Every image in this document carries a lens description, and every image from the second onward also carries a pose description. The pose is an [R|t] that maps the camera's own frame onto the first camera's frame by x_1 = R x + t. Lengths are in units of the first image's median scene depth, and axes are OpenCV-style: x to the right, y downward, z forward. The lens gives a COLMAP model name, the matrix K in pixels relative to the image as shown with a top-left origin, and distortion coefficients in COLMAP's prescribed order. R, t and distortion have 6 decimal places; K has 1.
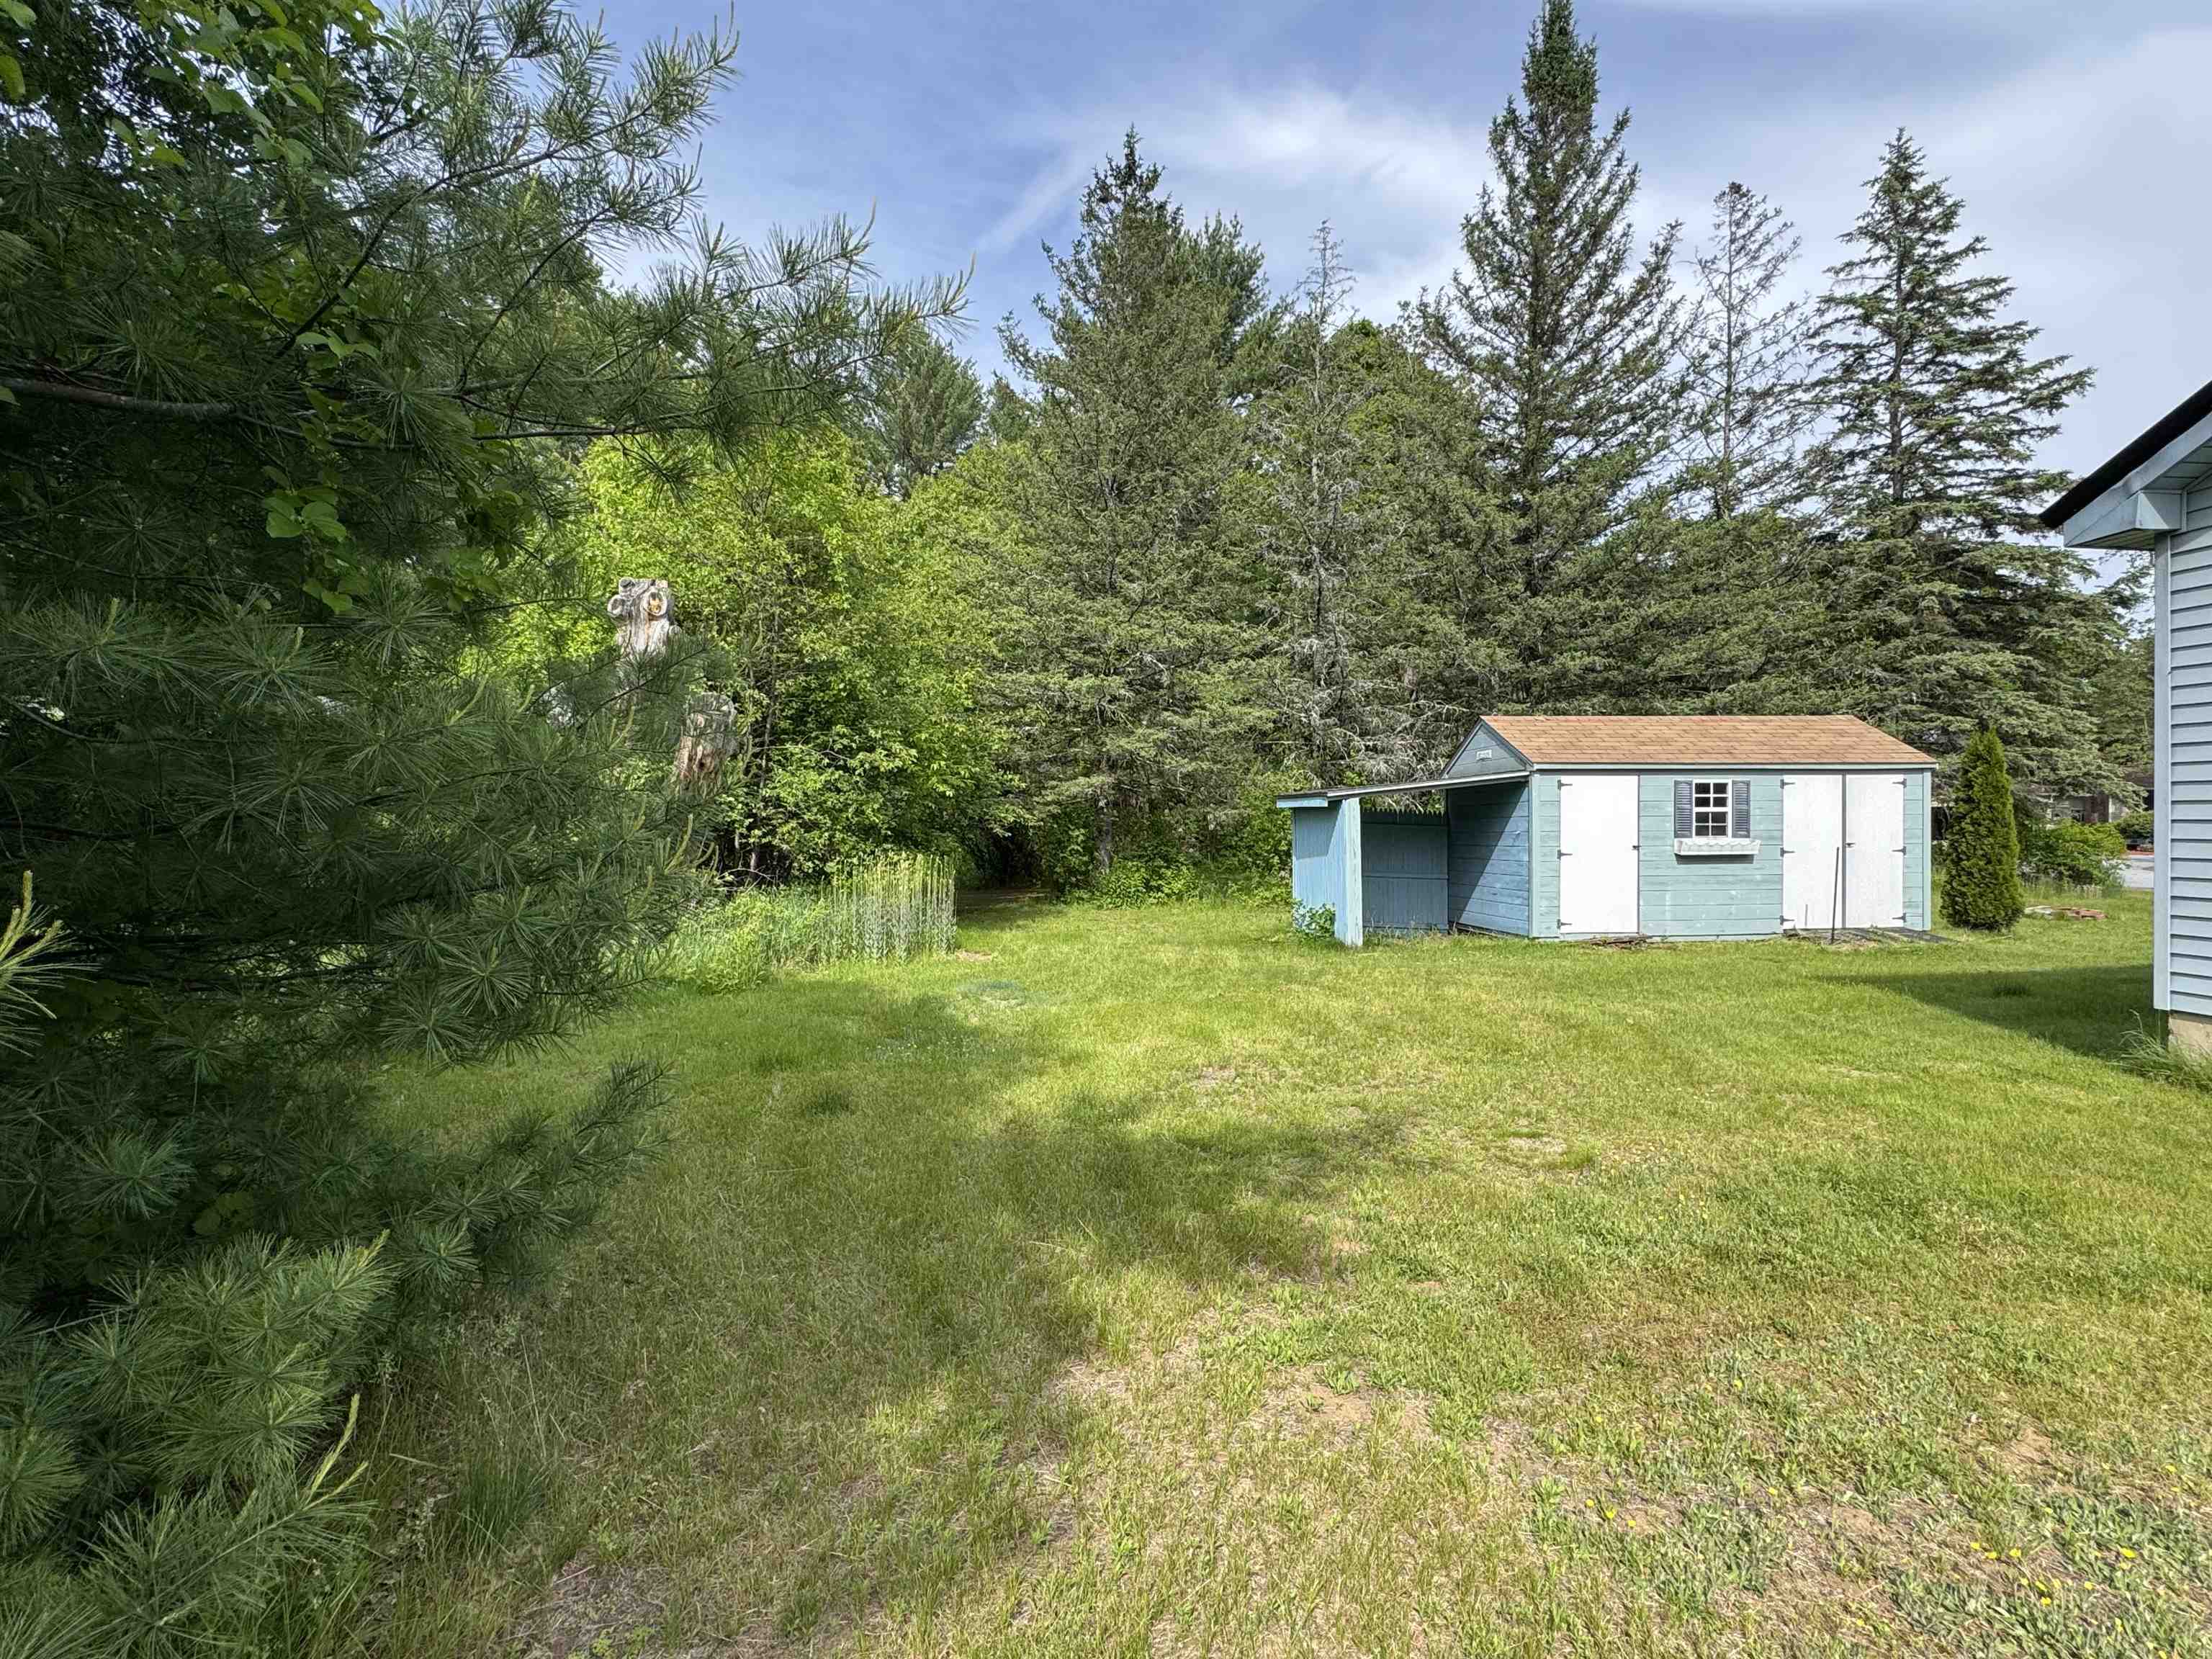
lens RADIAL K [[1053.3, 0, 1103.9], [0, 1053.3, 831.3], [0, 0, 1]] dist [0.006512, 0.001916]
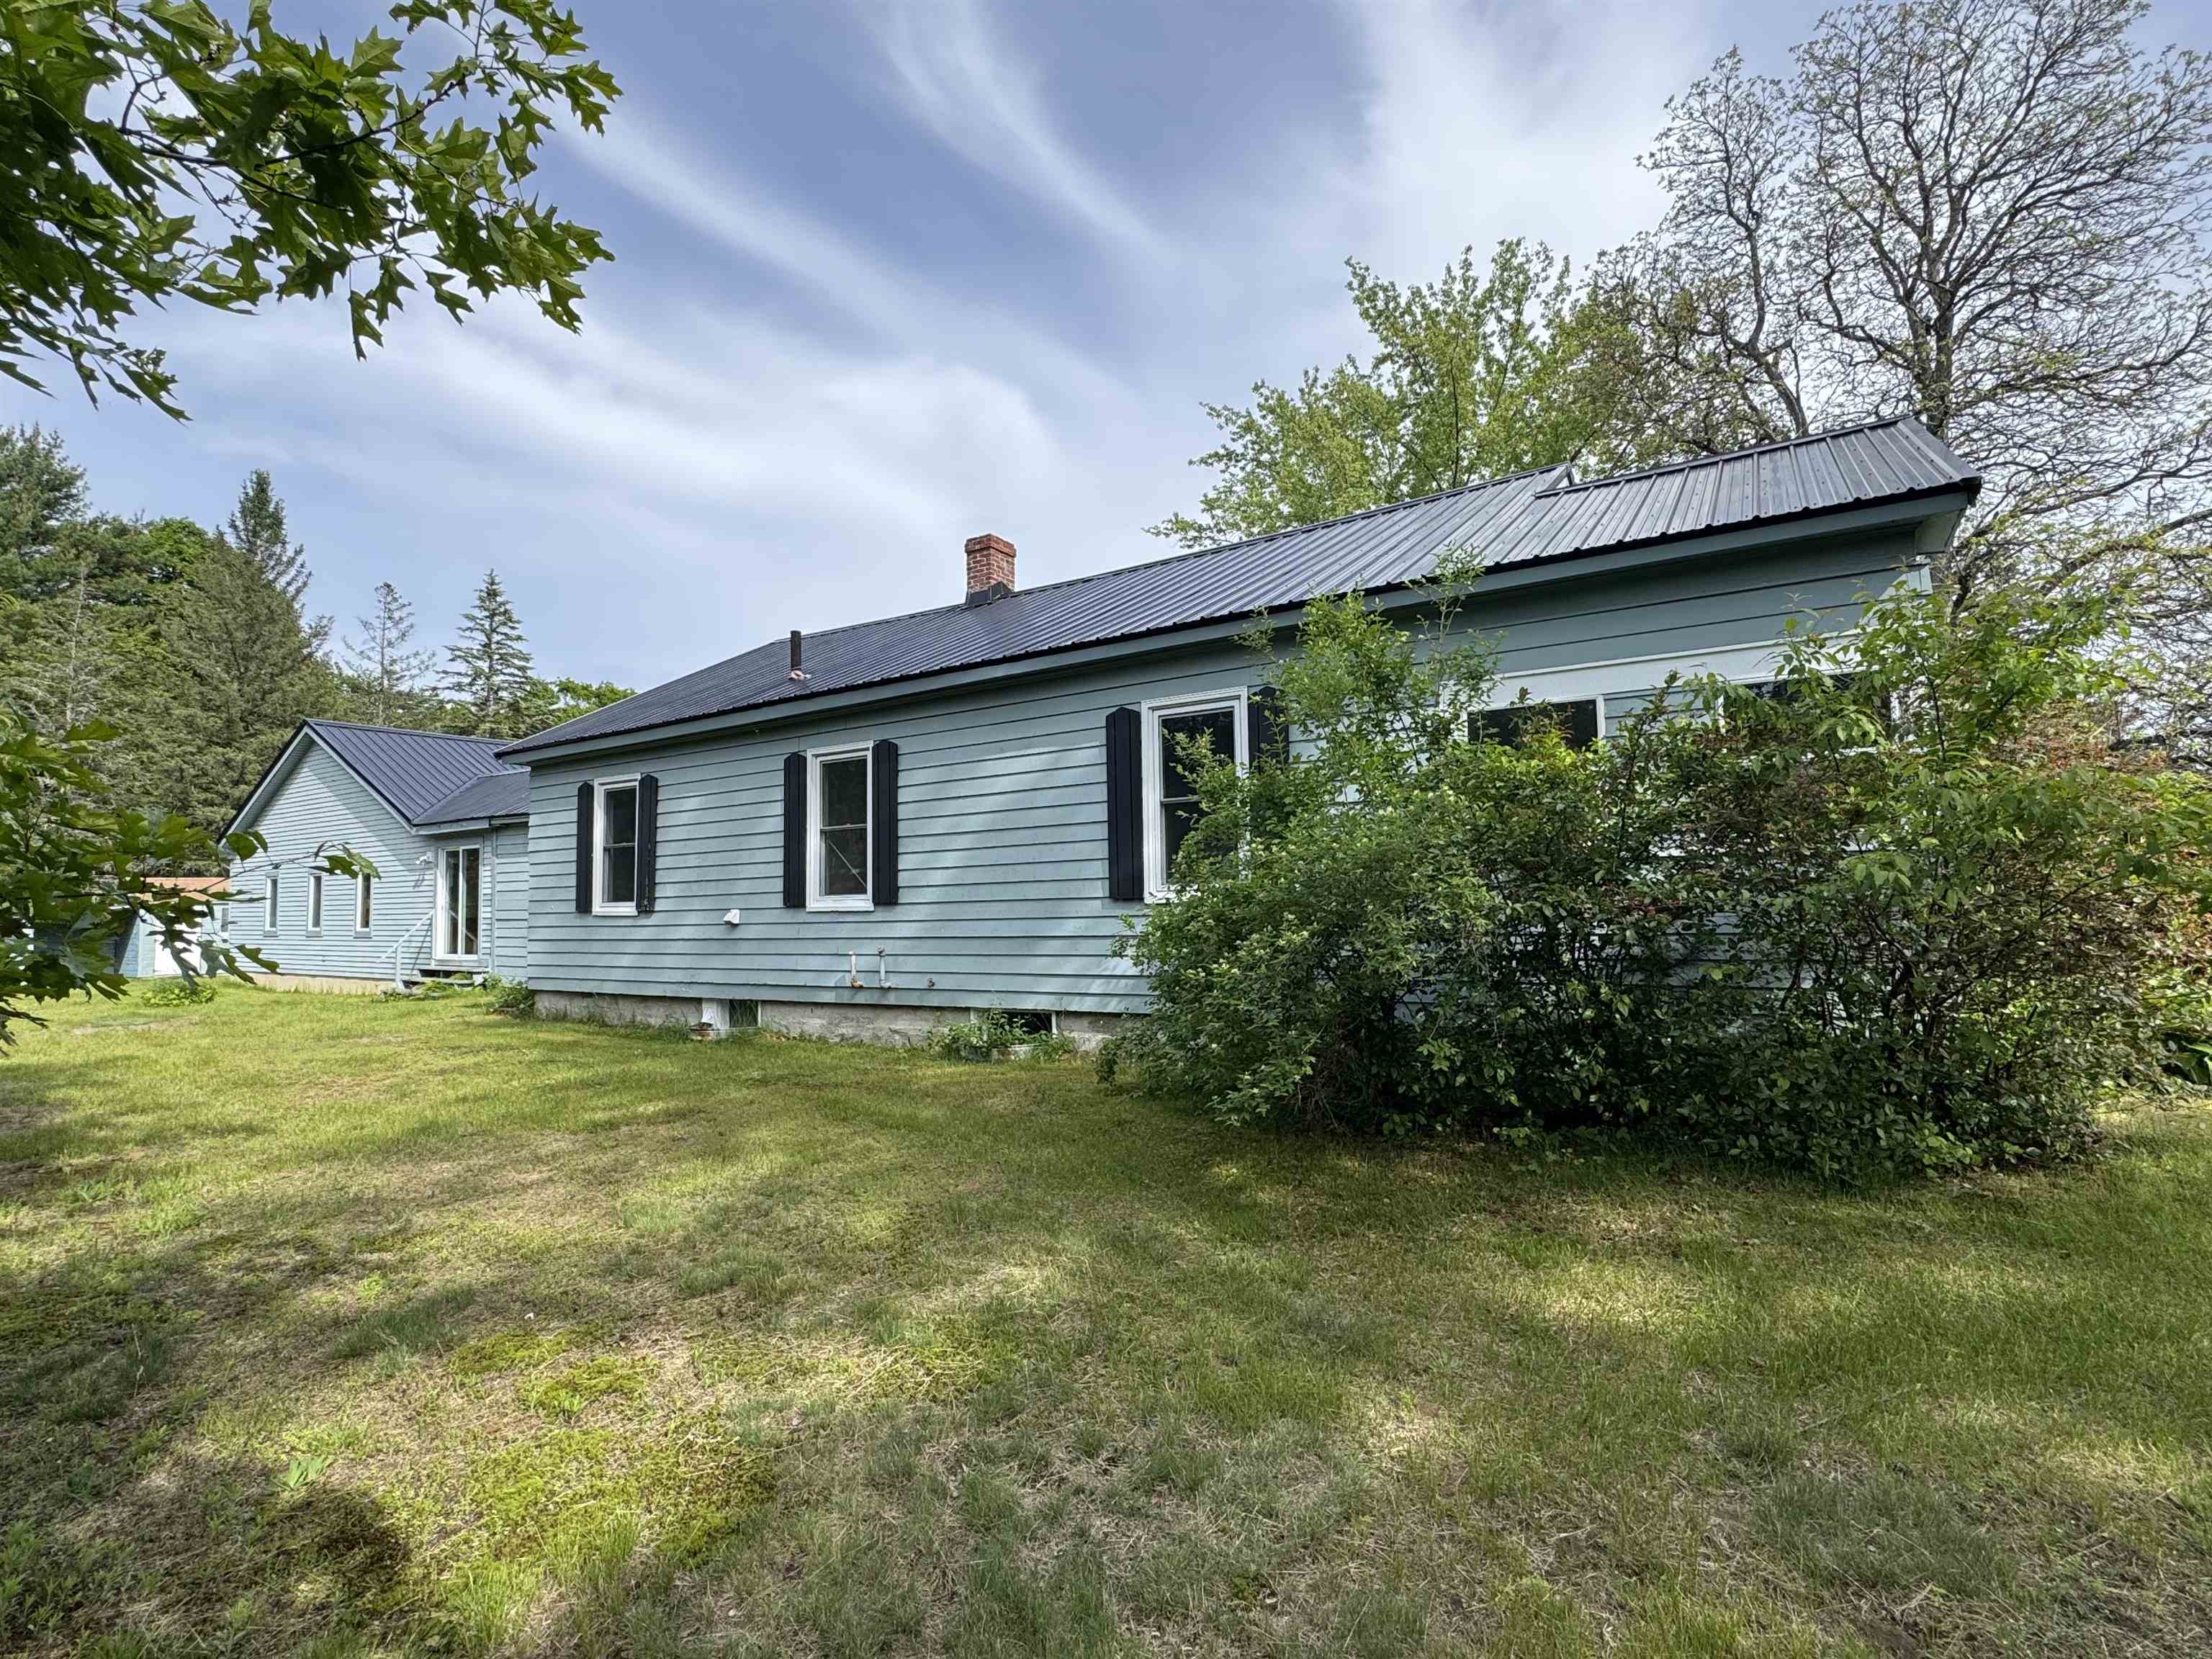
lens RADIAL K [[1053.3, 0, 1124.4], [0, 1053.3, 840.2], [0, 0, 1]] dist [0.006512, 0.001916]
pose [[0.661096, 0.027077, 0.749813, 0.052888], [0.017294, 0.998533, -0.051307, -0.021646], [-0.750102, 0.046886, 0.659658, -1.344234]]
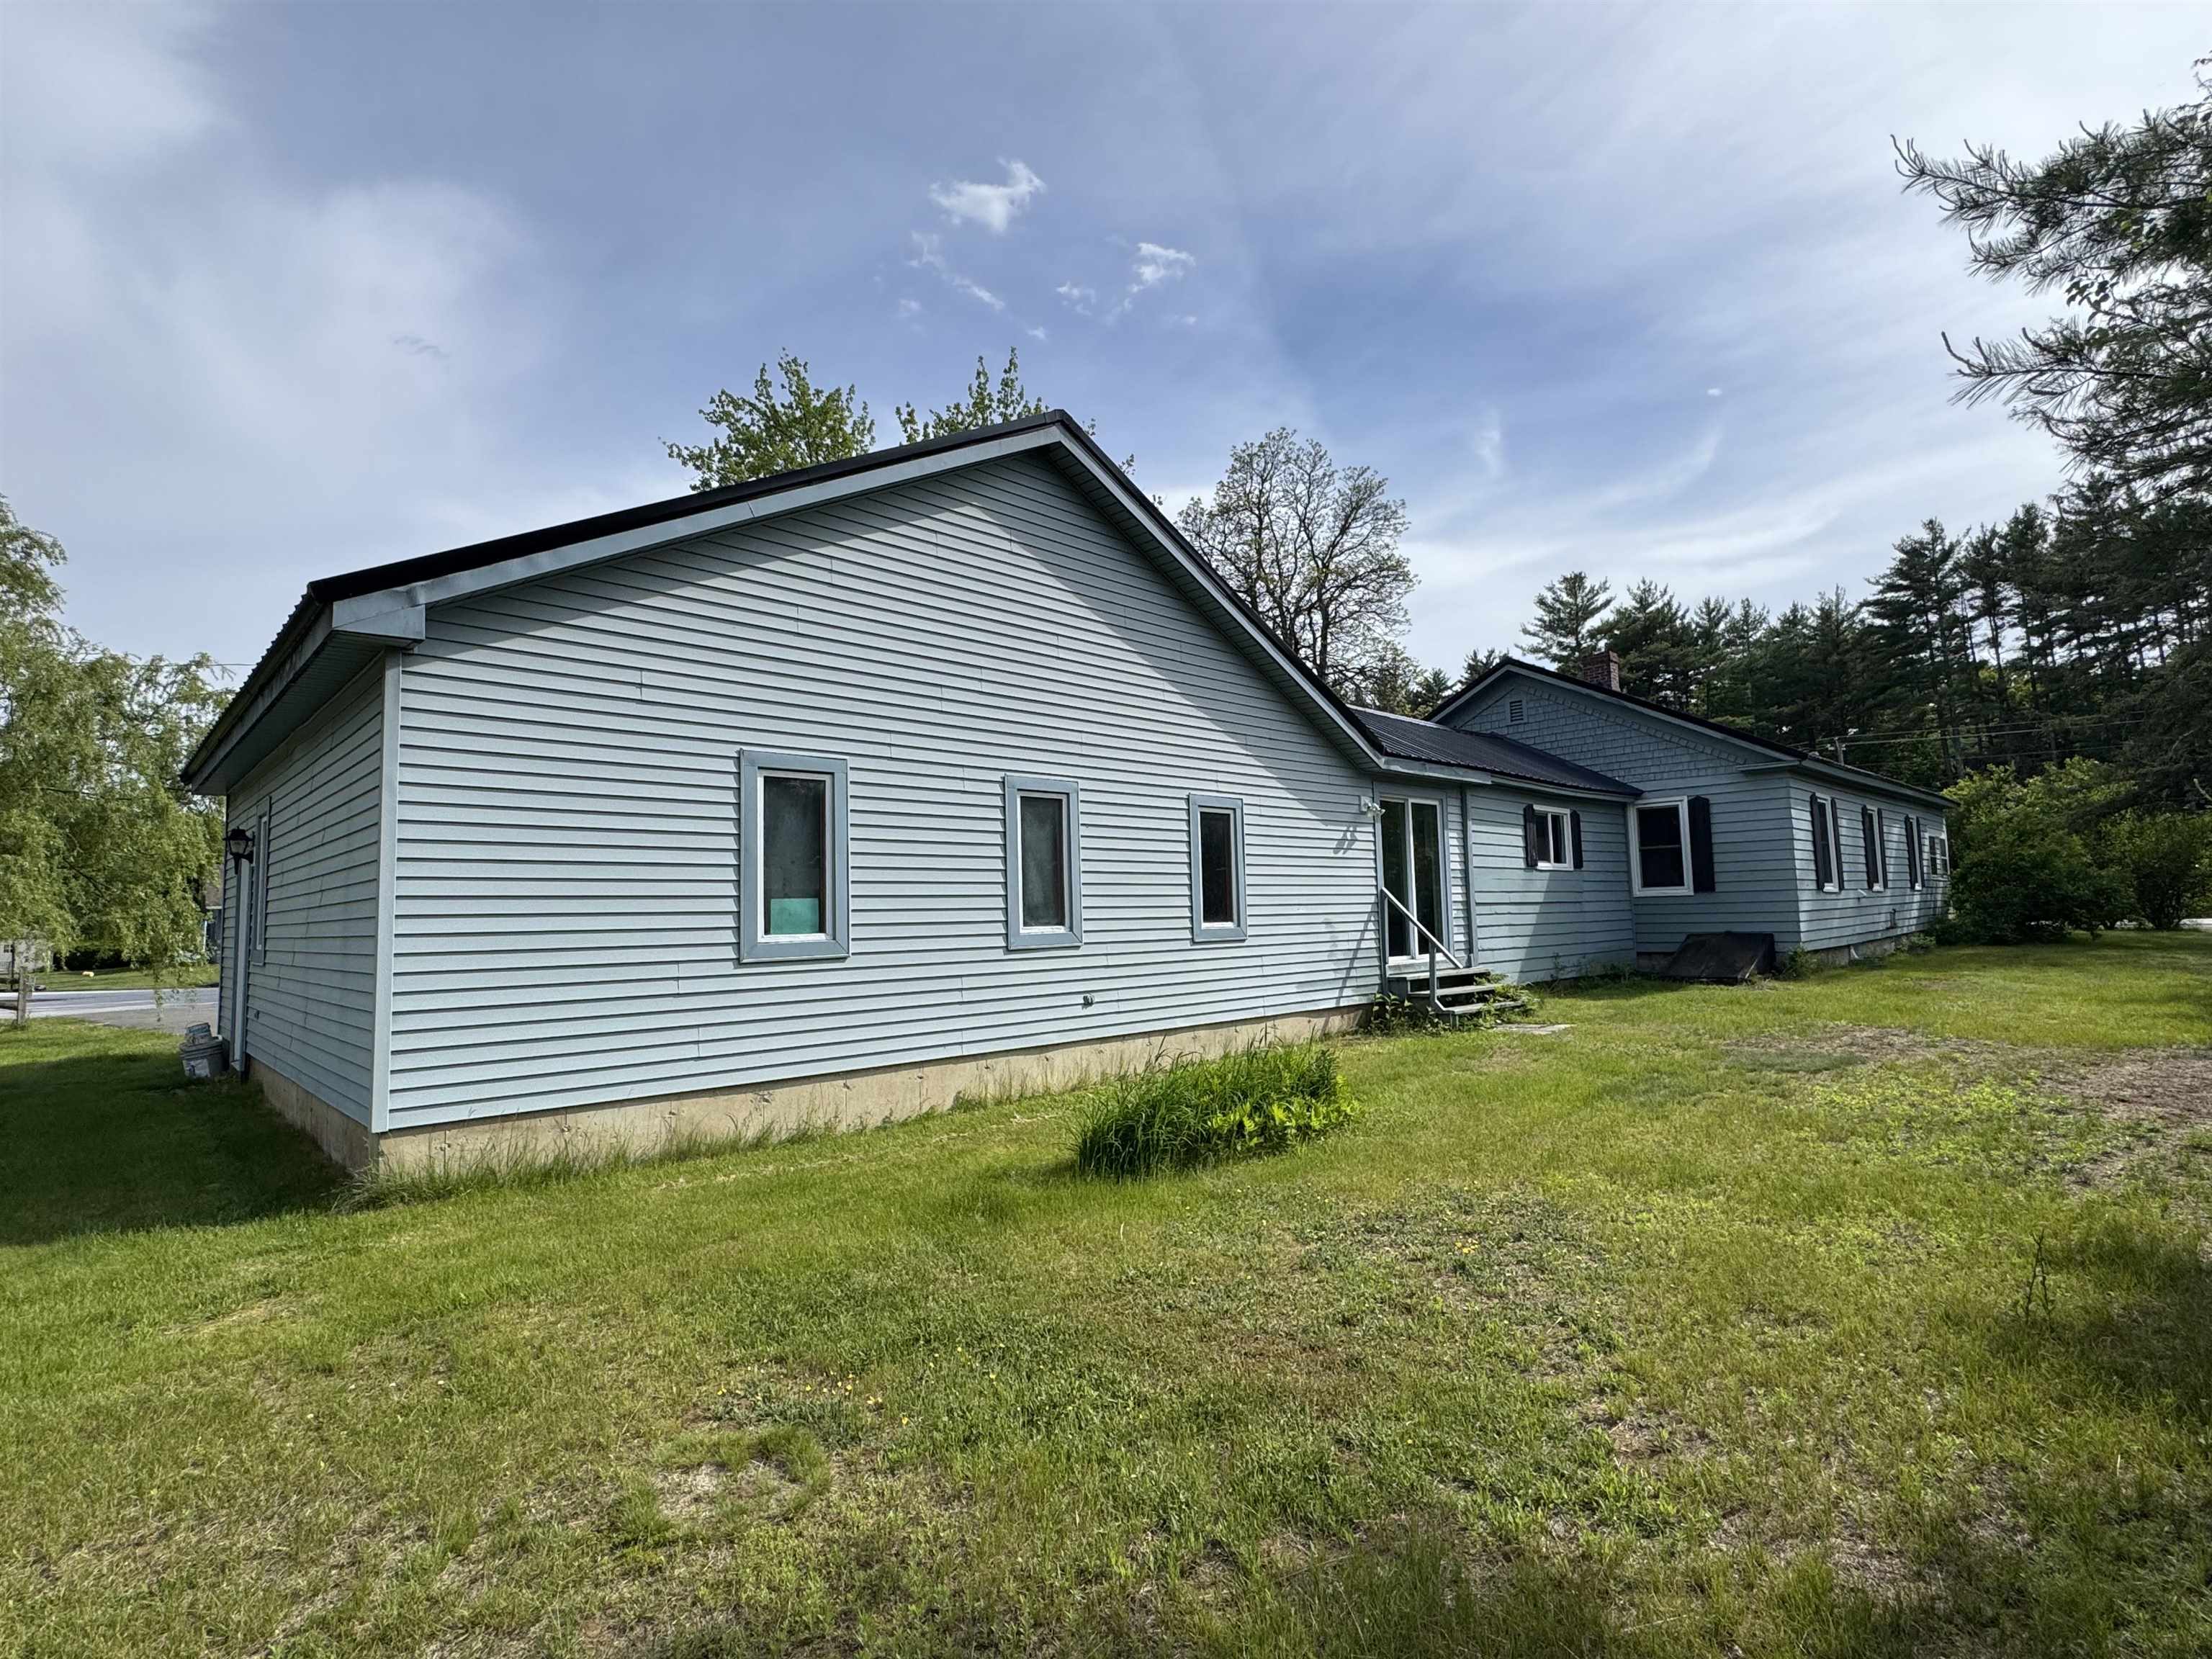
lens RADIAL K [[1053.3, 0, 1104.0], [0, 1053.3, 833.5], [0, 0, 1]] dist [0.006512, 0.001916]
pose [[-0.598191, 0.080358, 0.797314, -0.041975], [0.021893, 0.996227, -0.083980, -0.001983], [-0.801055, -0.032781, -0.597693, 0.227564]]
